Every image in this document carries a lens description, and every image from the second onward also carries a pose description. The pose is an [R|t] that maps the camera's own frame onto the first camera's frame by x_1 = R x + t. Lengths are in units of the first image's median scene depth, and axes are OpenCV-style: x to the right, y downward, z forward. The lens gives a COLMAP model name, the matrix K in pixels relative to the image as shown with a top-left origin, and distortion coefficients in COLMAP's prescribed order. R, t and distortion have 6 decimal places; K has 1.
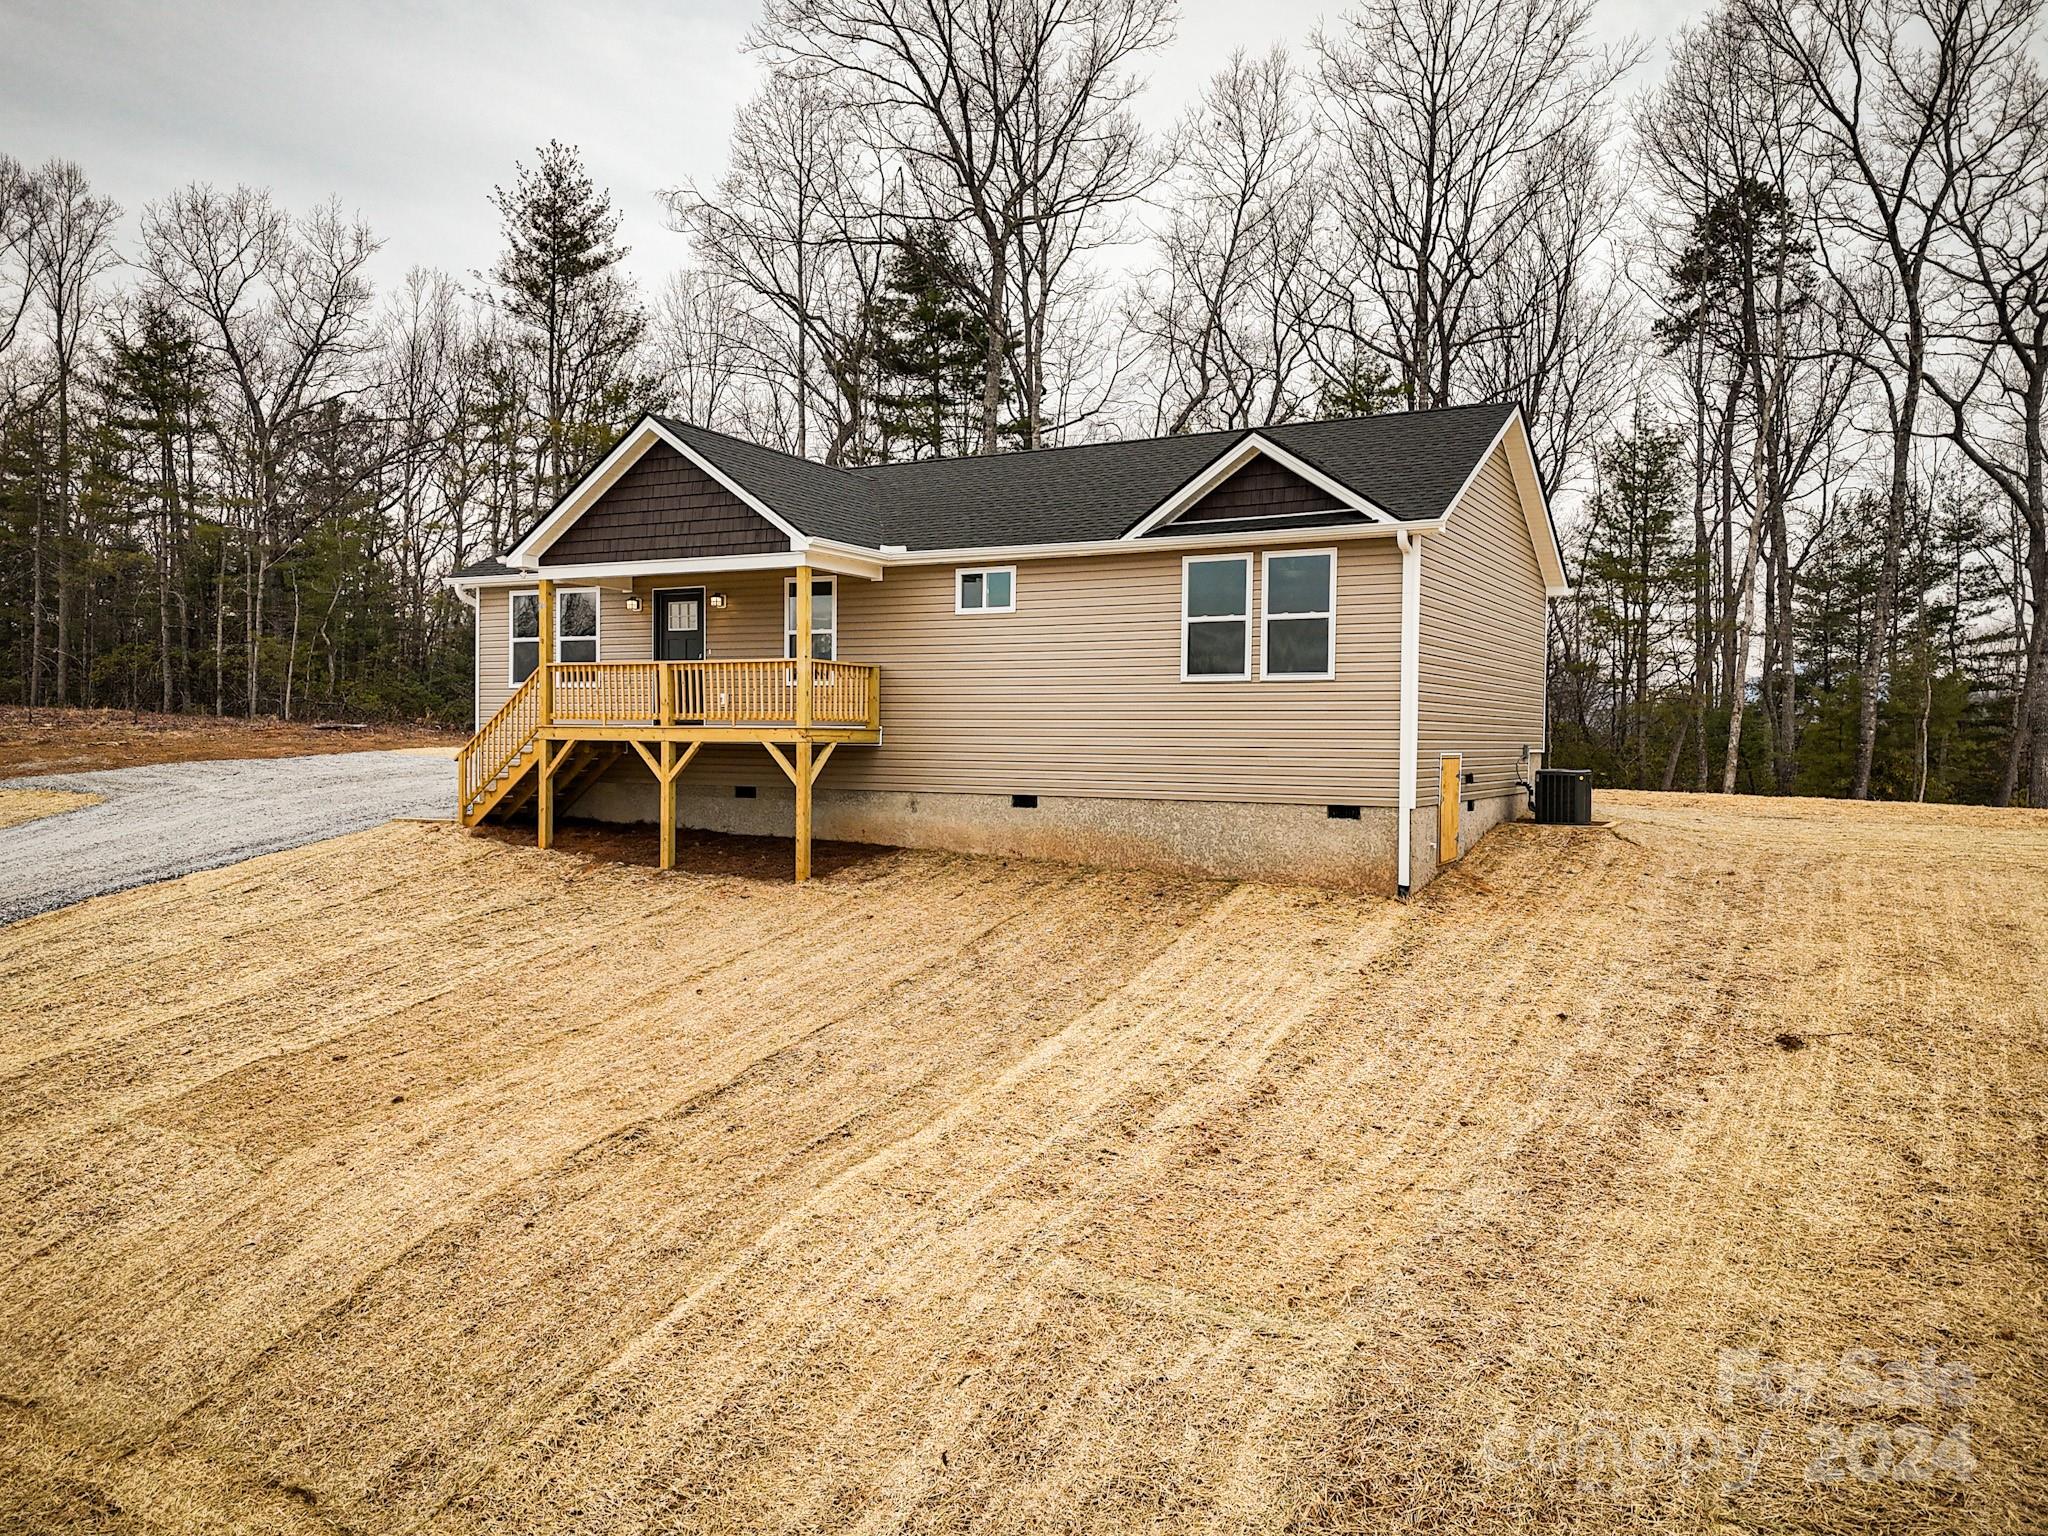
lens RADIAL K [[1508.0, 0, 1025.4], [0, 1508.0, 767.3], [0, 0, 1]] dist [0.078884, -0.072282]
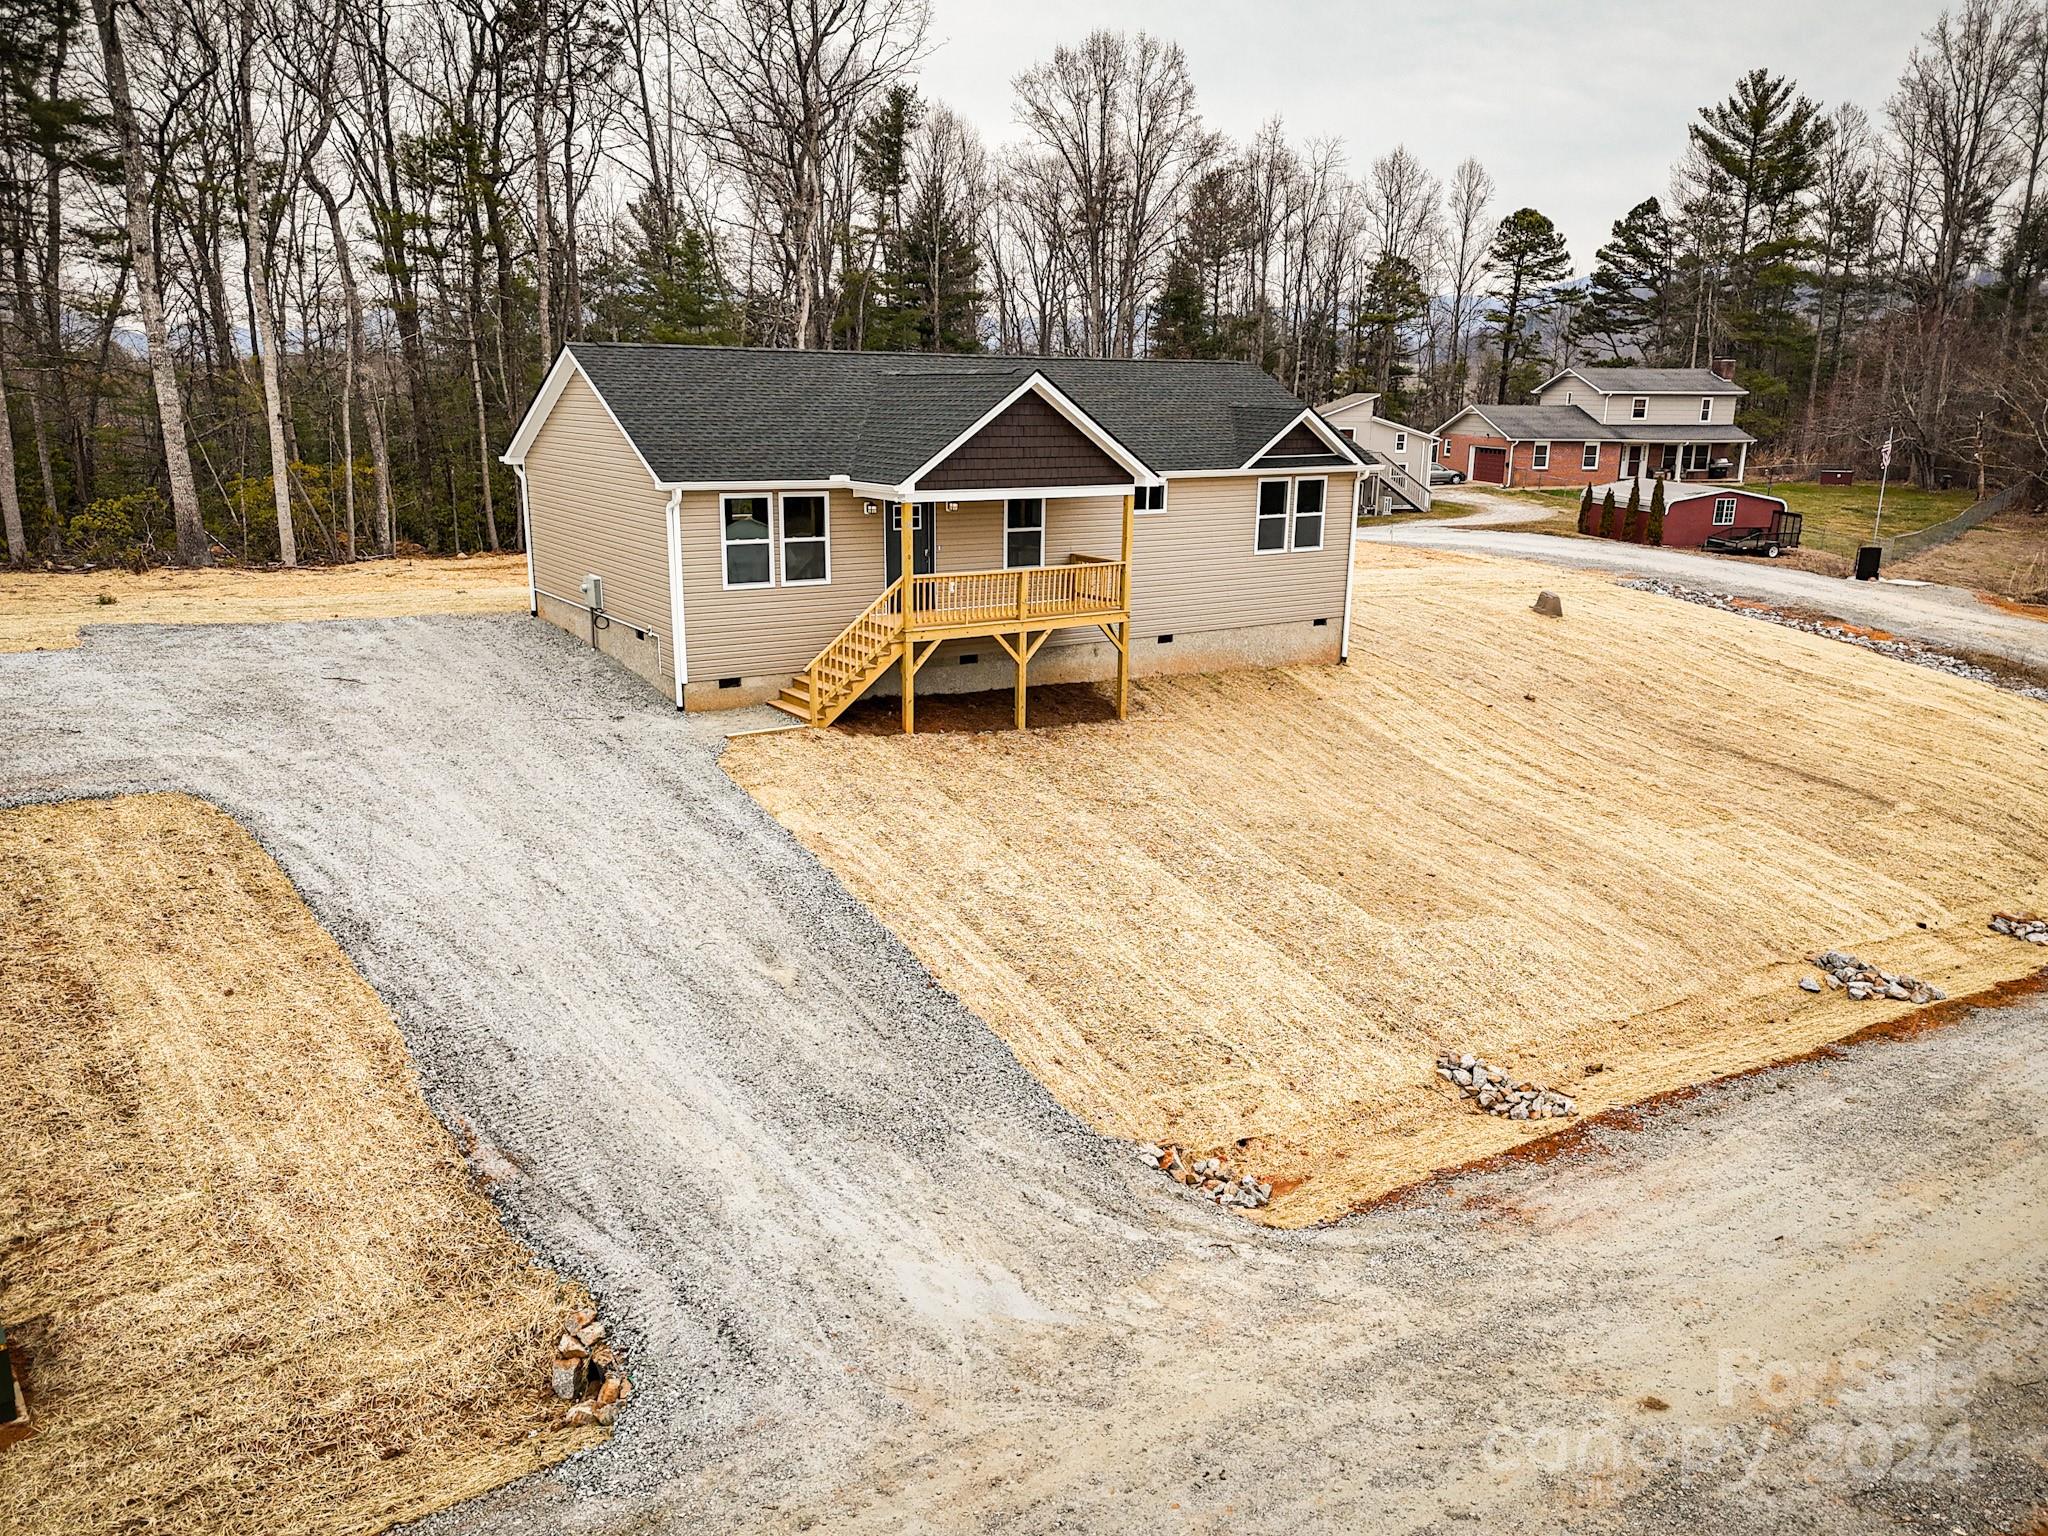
lens RADIAL K [[1508.0, 0, 1022.5], [0, 1508.0, 776.9], [0, 0, 1]] dist [0.078884, -0.072282]
pose [[0.452871, -0.227574, 0.862043, -1.529292], [0.009183, 0.968015, 0.250726, -0.244393], [-0.891529, -0.105631, 0.440476, 0.477550]]
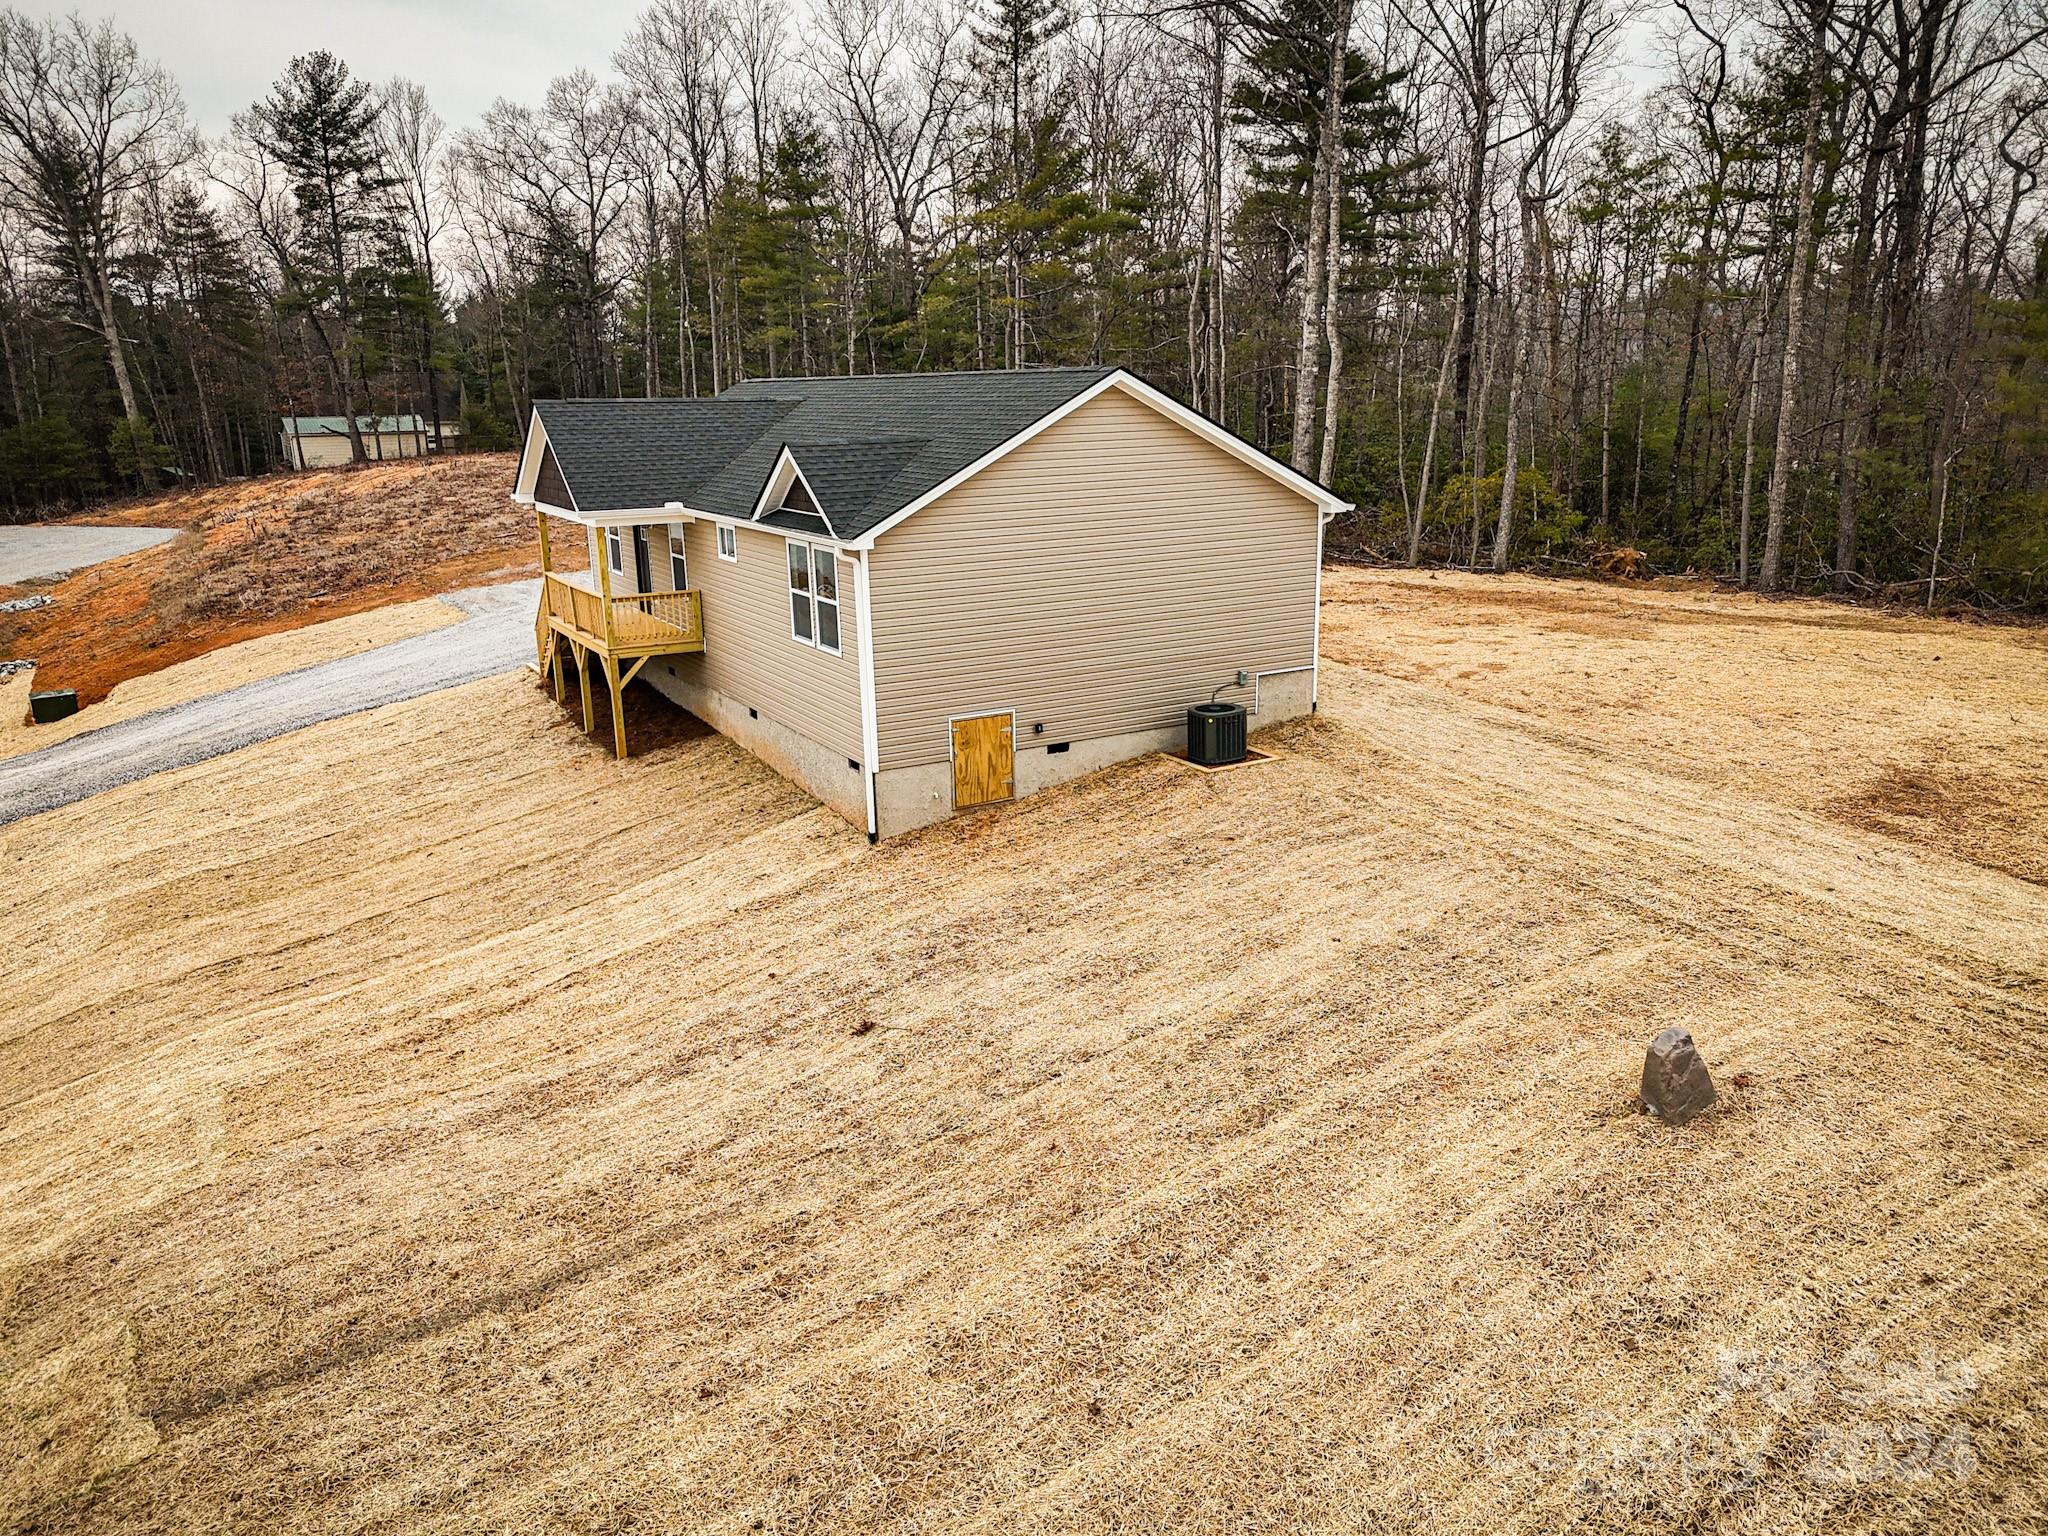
lens RADIAL K [[1508.0, 0, 1015.0], [0, 1508.0, 756.3], [0, 0, 1]] dist [0.078884, -0.072282]
pose [[0.847784, 0.096780, -0.521437, 0.925468], [0.020821, 0.976377, 0.215070, -0.228486], [0.529934, -0.193190, 0.825741, 0.063429]]
